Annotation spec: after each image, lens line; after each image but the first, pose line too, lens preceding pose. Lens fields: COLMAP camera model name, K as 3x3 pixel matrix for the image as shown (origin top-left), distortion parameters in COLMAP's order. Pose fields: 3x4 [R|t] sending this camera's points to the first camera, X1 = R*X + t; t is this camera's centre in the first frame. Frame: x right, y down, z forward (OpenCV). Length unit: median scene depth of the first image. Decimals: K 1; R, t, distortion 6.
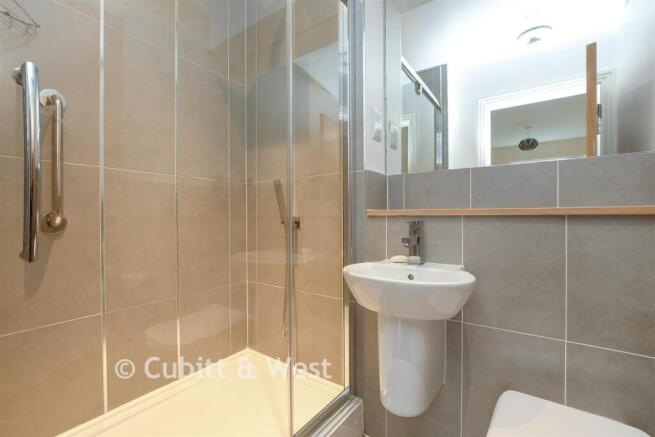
lens RADIAL K [[290.4, 0, 338.0], [0, 290.4, 218.0], [0, 0, 1]] dist [-0.010291, 0.000193]
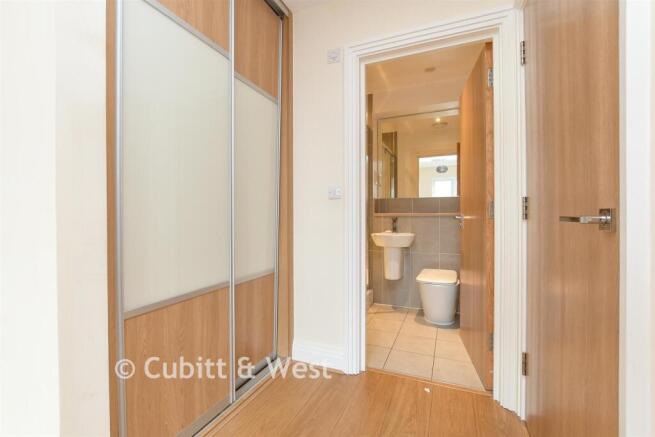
lens RADIAL K [[290.4, 0, 338.0], [0, 290.4, 218.0], [0, 0, 1]] dist [-0.010291, 0.000193]
pose [[0.978571, -0.003103, 0.205887, -0.868591], [0.002298, 0.999989, 0.004147, -0.001968], [-0.205898, -0.003585, 0.978567, -1.688956]]
